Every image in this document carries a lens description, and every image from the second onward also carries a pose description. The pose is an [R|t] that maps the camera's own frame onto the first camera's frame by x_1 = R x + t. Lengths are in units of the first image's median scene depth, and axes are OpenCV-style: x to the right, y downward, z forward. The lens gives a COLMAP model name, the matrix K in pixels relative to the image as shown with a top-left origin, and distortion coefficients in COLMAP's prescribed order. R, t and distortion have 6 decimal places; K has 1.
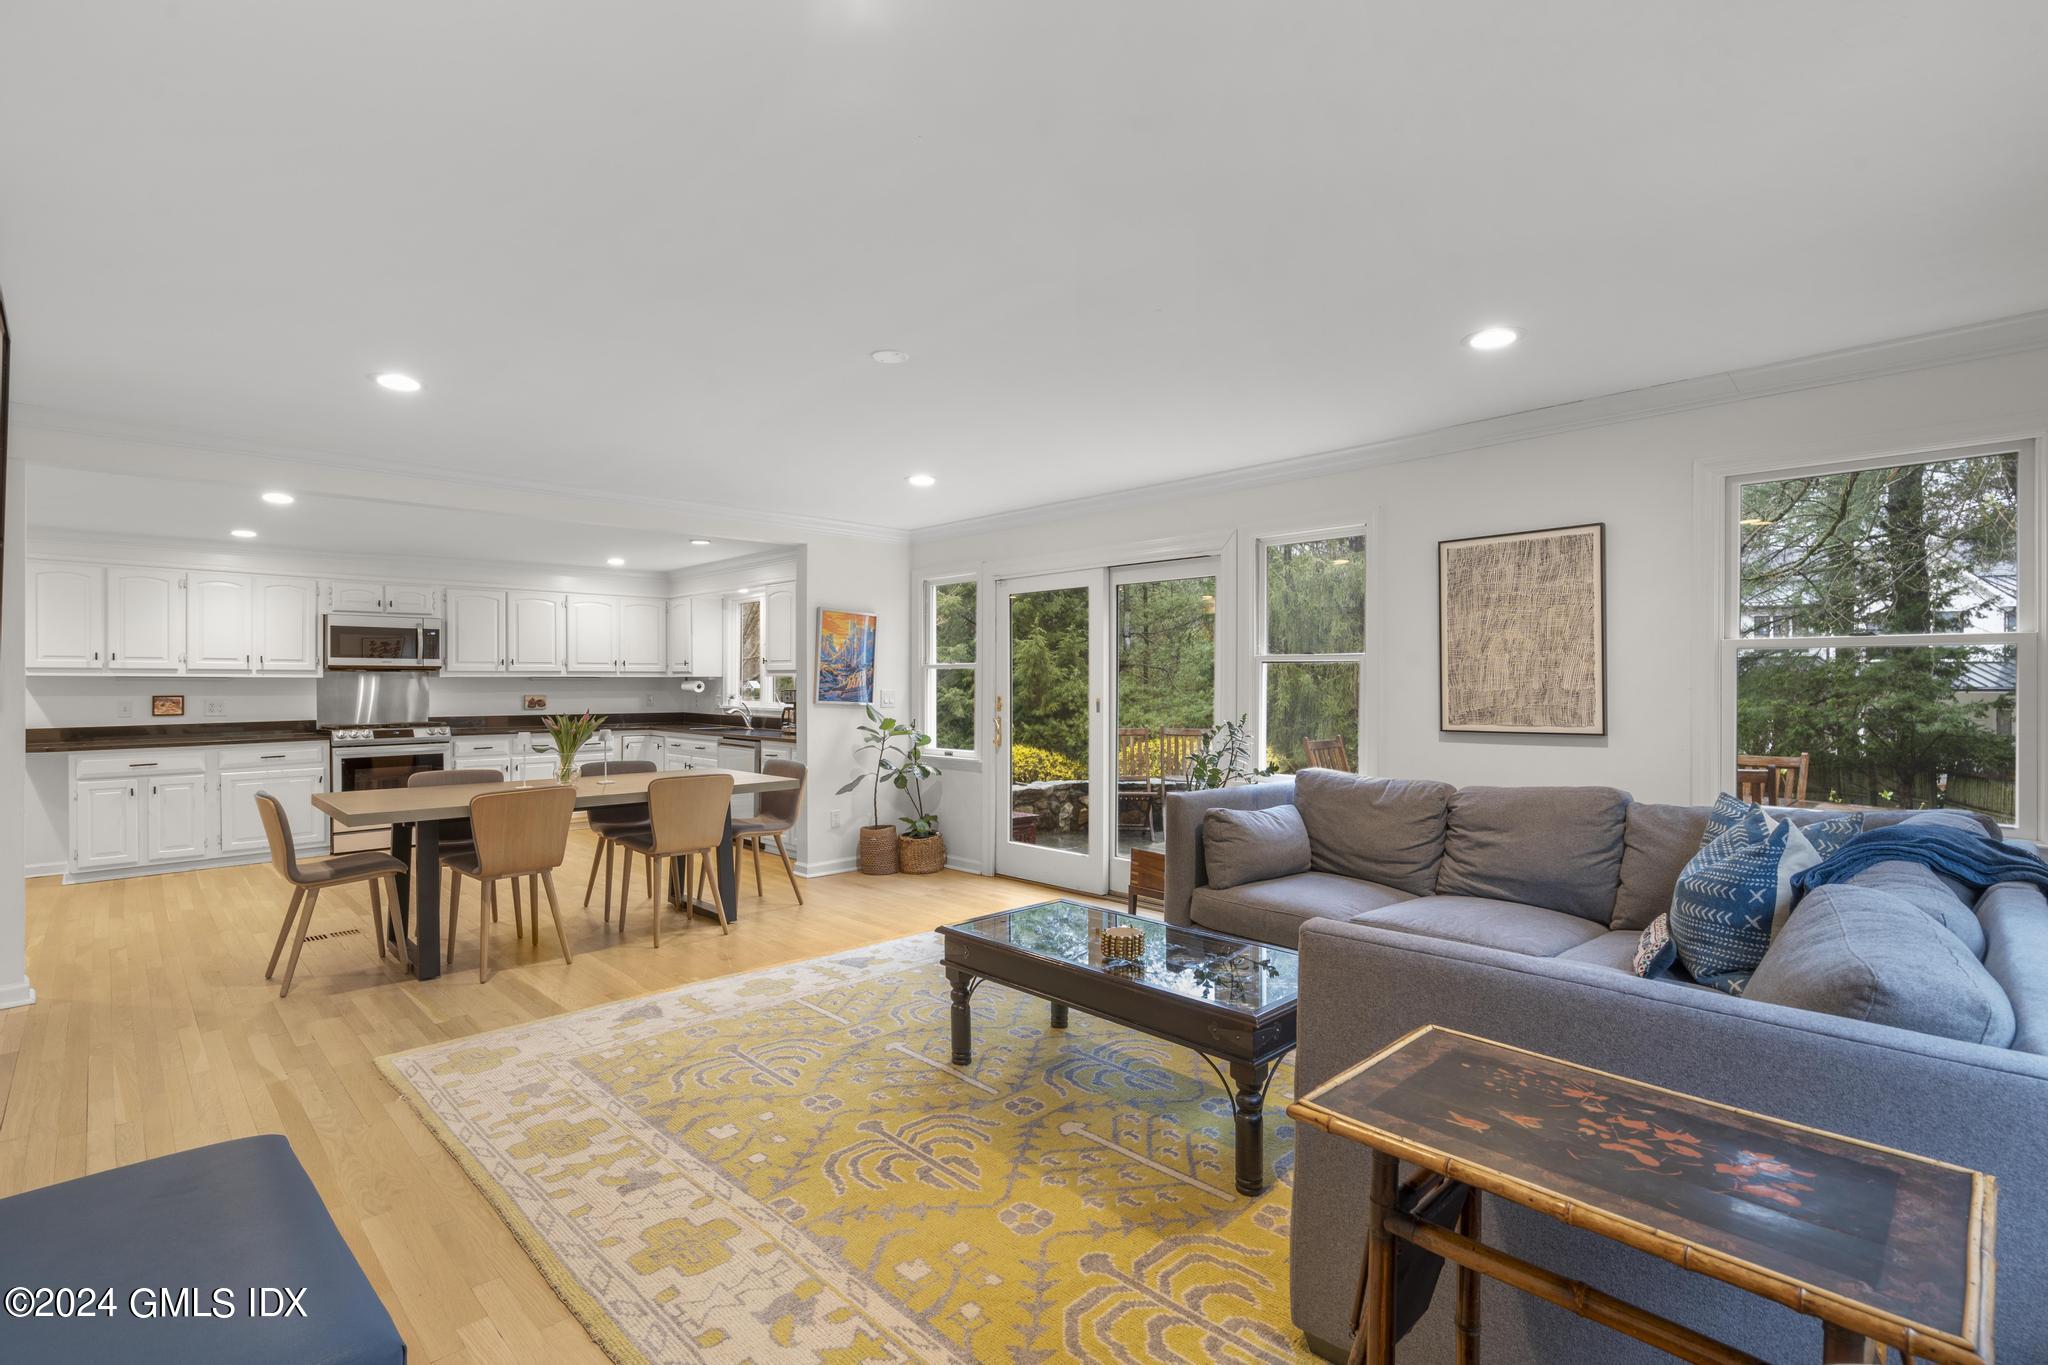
lens RADIAL K [[940.8, 0, 1013.9], [0, 940.8, 682.9], [0, 0, 1]] dist [-0.001112, 0.000185]
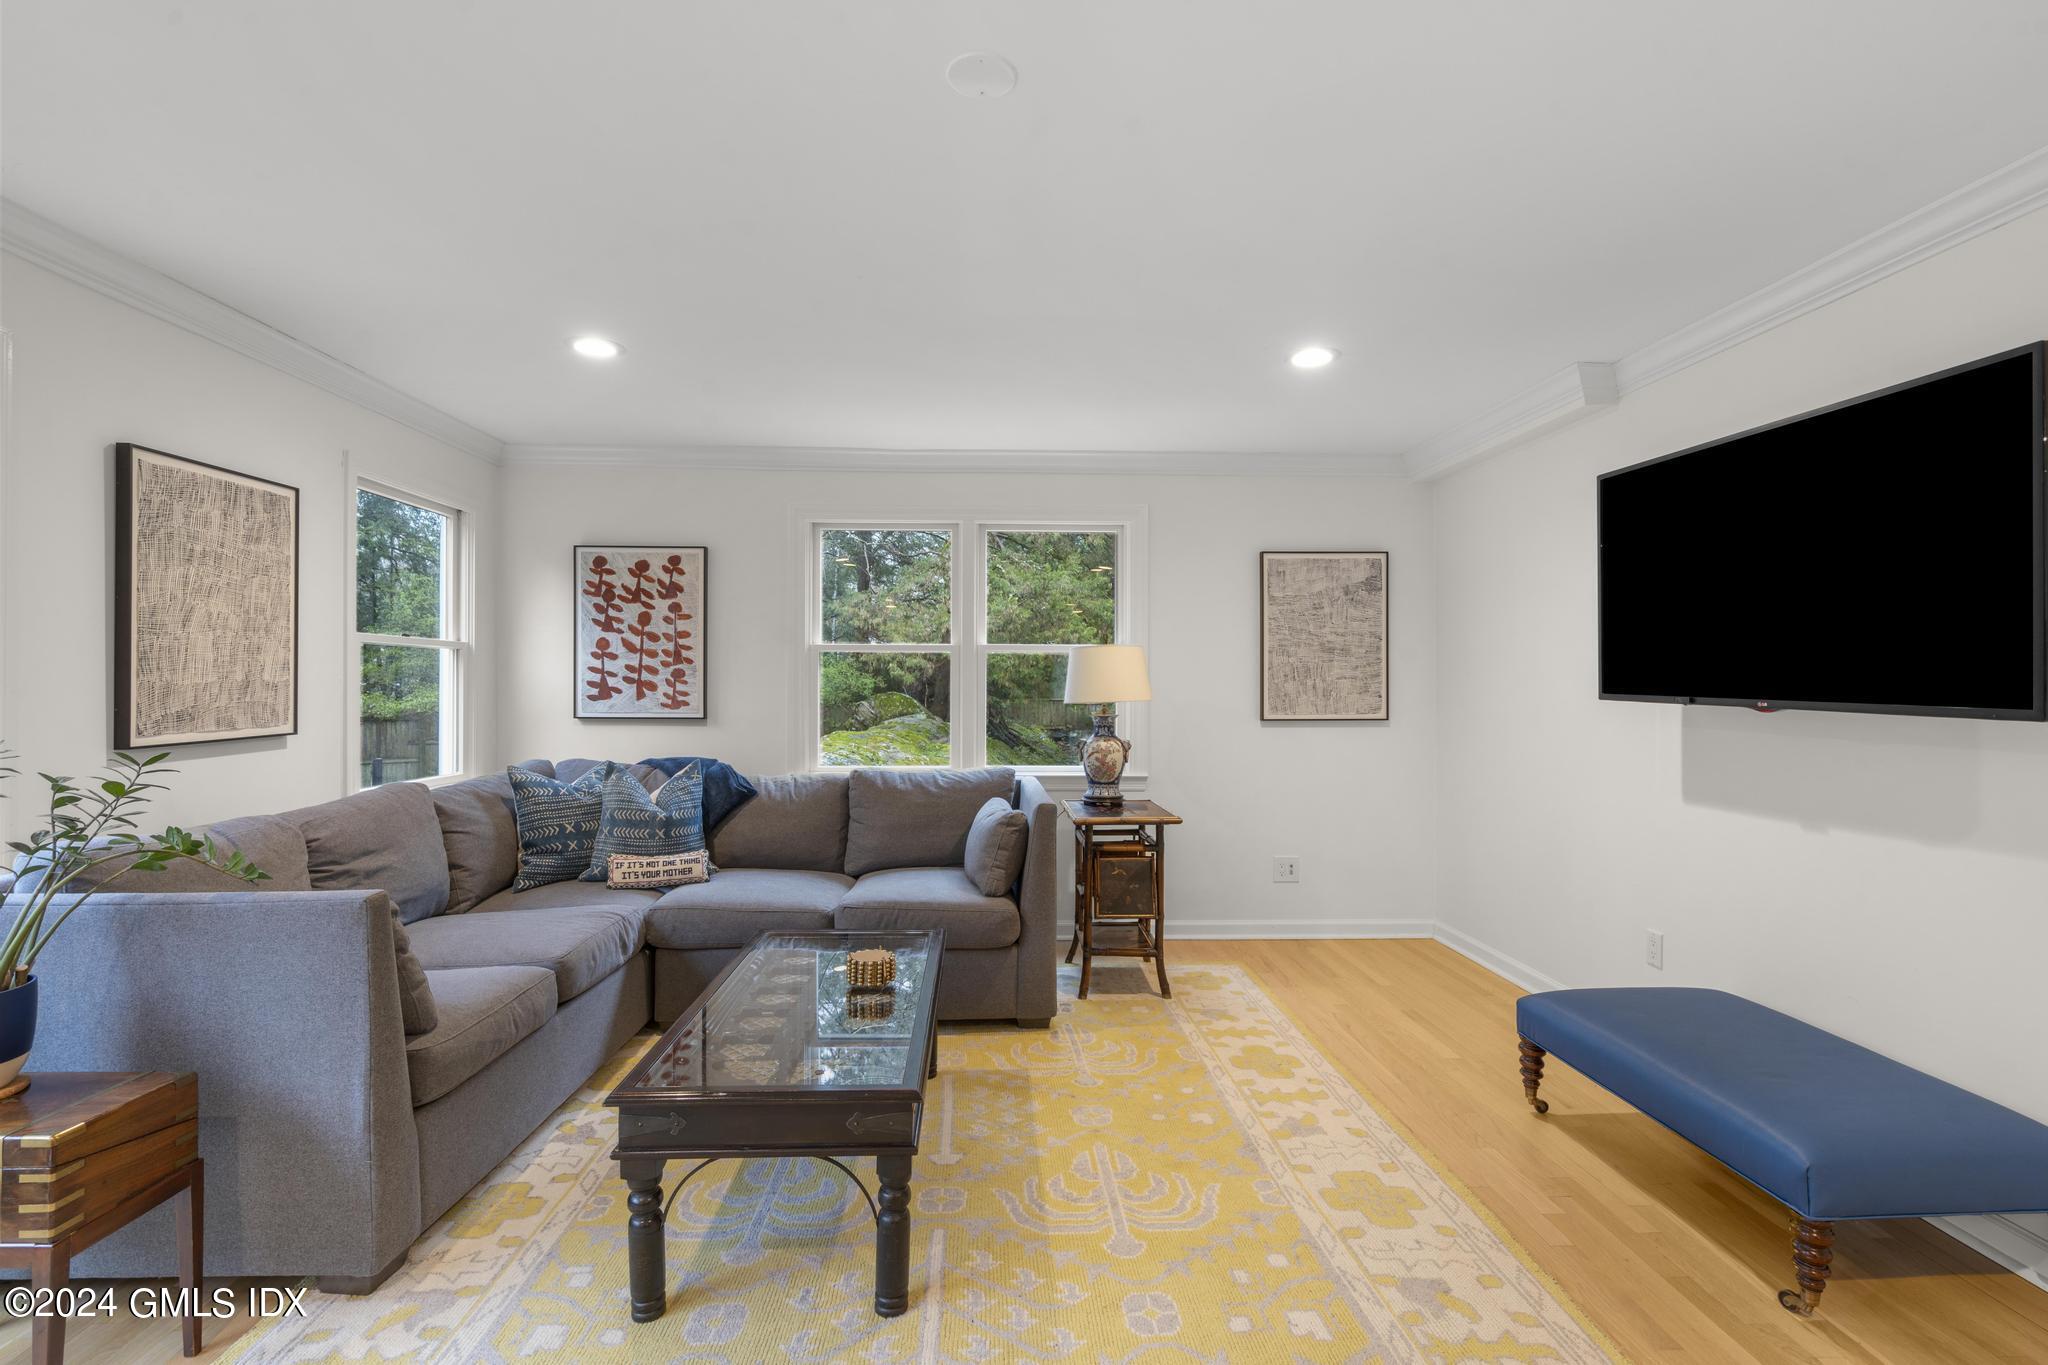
lens RADIAL K [[940.8, 0, 1021.9], [0, 940.8, 678.8], [0, 0, 1]] dist [-0.001112, 0.000185]
pose [[-0.745590, 0.005505, 0.666383, -0.423063], [0.005249, 0.999983, -0.002388, 0.009930], [-0.666385, 0.001718, -0.745606, 1.137948]]
